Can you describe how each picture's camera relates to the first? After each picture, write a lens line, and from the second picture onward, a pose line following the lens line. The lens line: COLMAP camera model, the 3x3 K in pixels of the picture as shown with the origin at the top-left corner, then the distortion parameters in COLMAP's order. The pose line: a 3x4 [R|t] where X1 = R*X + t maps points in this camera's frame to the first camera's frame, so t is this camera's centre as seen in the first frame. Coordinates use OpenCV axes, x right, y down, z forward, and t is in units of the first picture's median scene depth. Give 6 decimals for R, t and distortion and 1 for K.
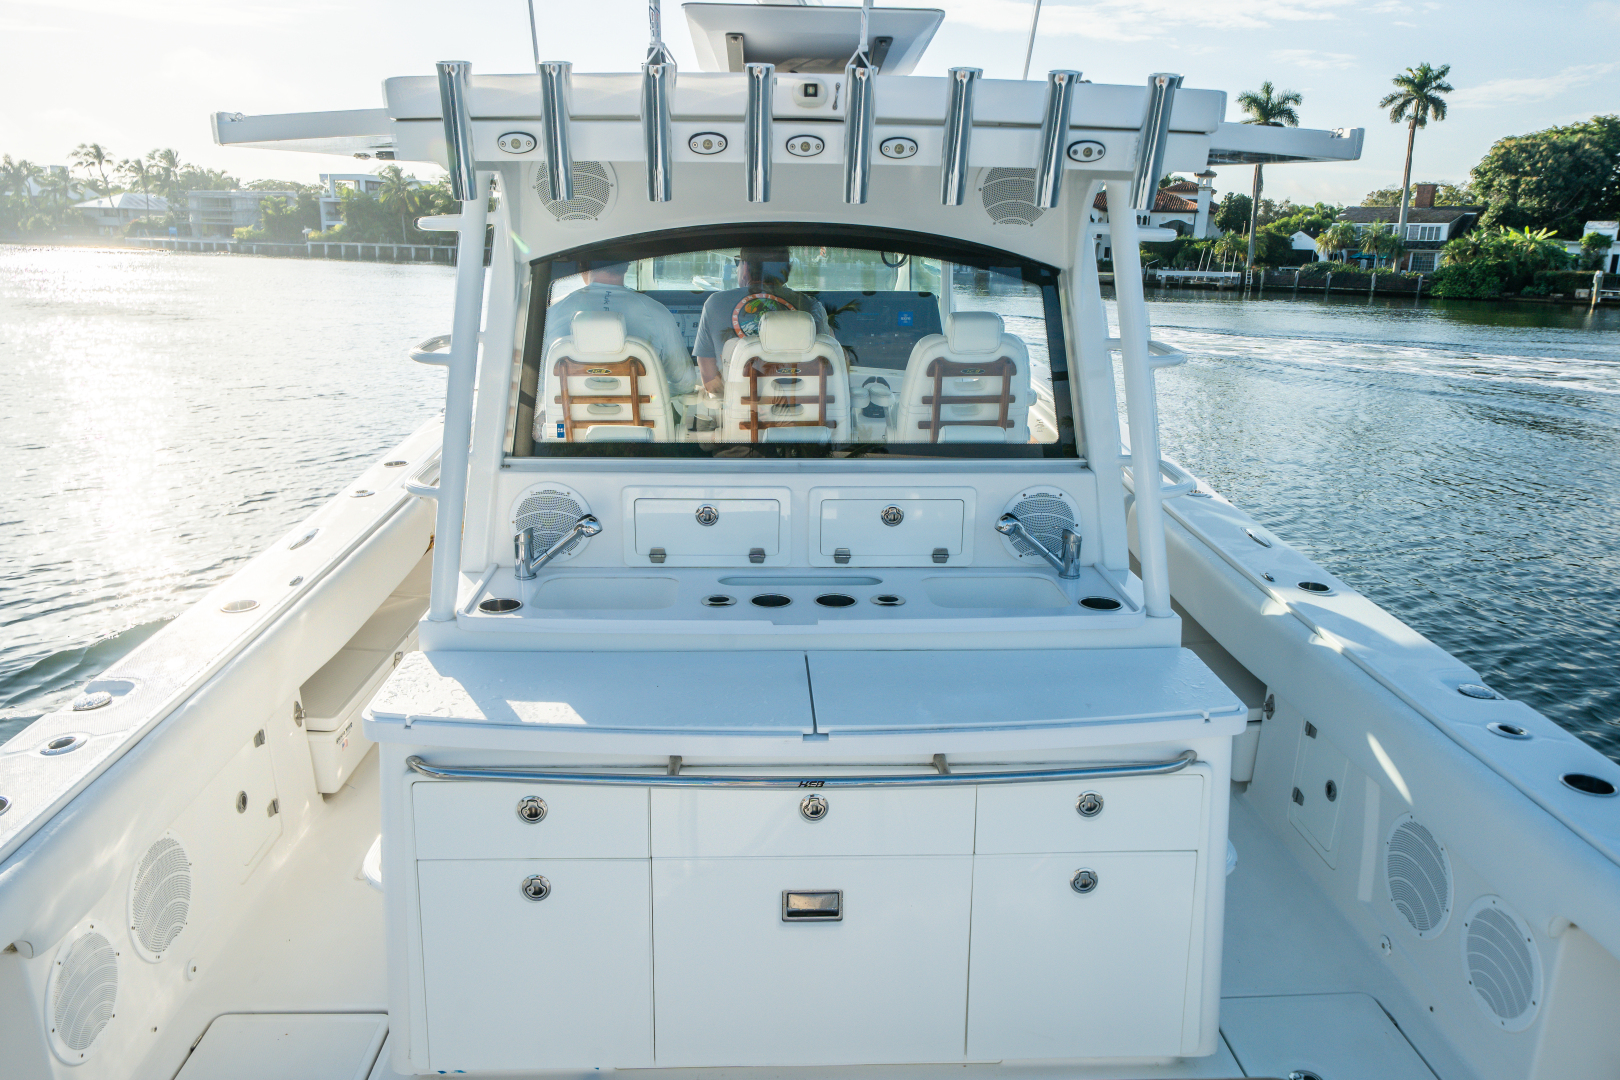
lens RADIAL K [[1133.2, 0, 810.0], [0, 1133.2, 540.0], [0, 0, 1]] dist [0.023122, -0.000199]
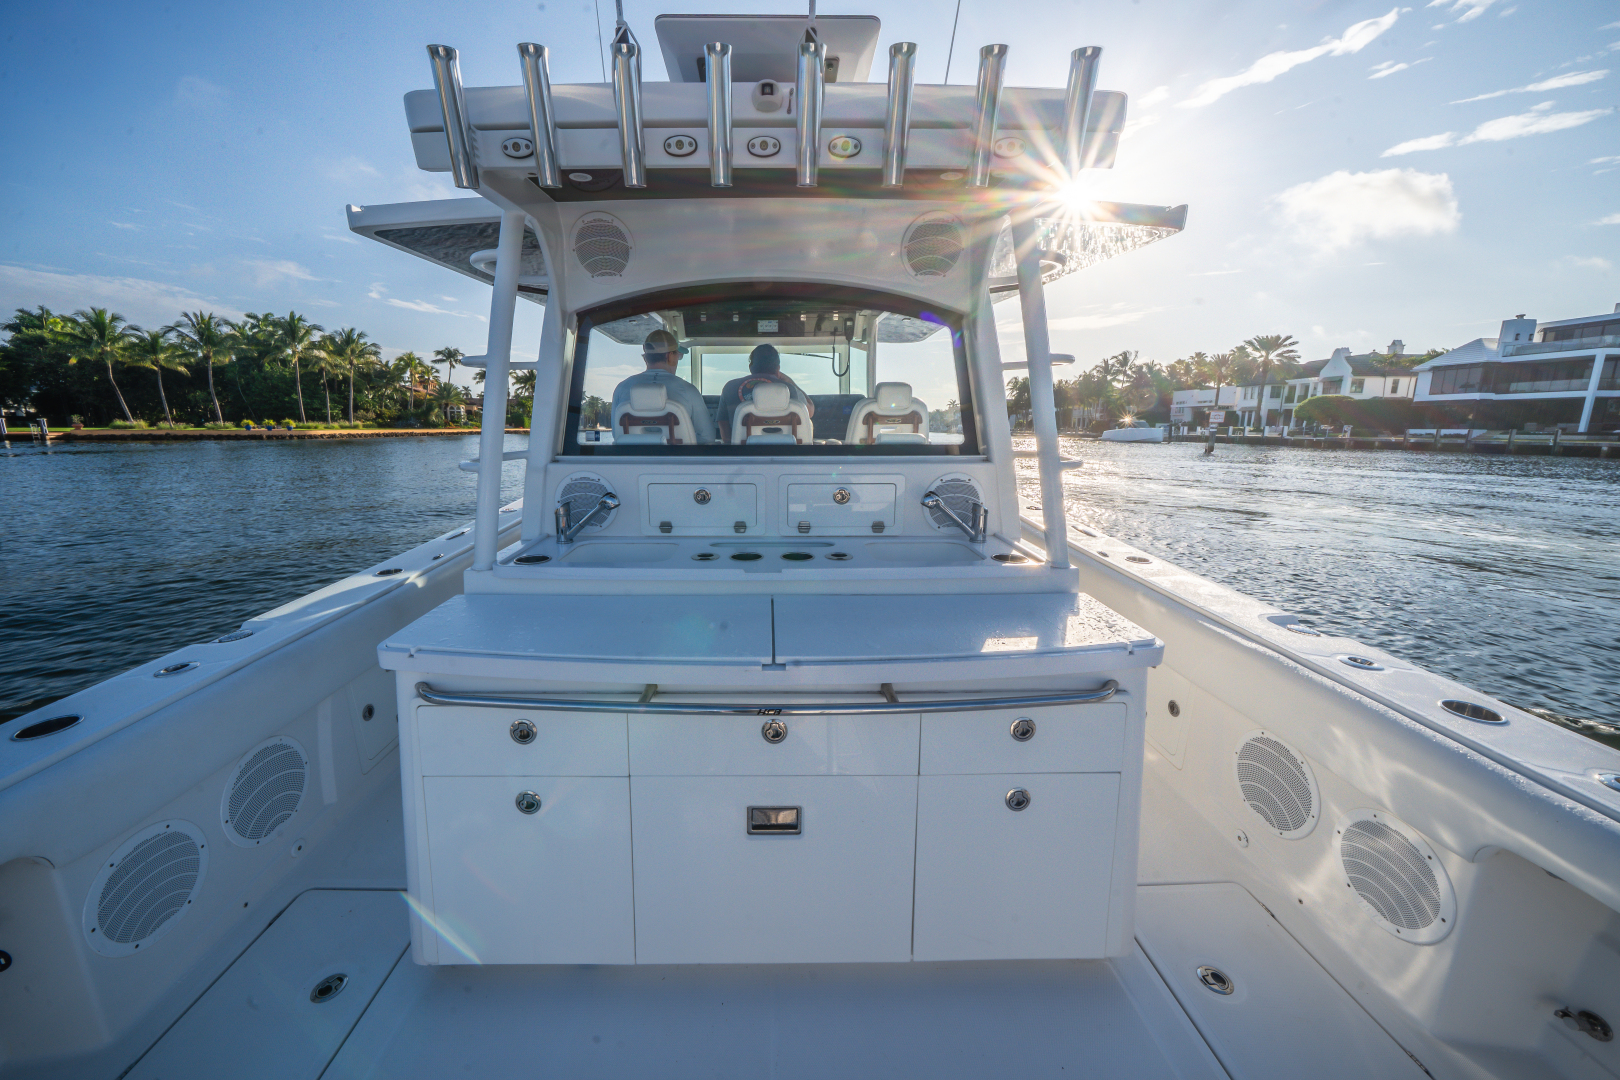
lens RADIAL K [[556.9, 0, 785.0], [0, 556.9, 512.2], [0, 0, 1]] dist [-0.001500, -0.000105]
pose [[0.999649, -0.002942, -0.026328, 0.025552], [0.000378, 0.995296, -0.096875, 0.065682], [0.026489, 0.096831, 0.994948, 0.383648]]
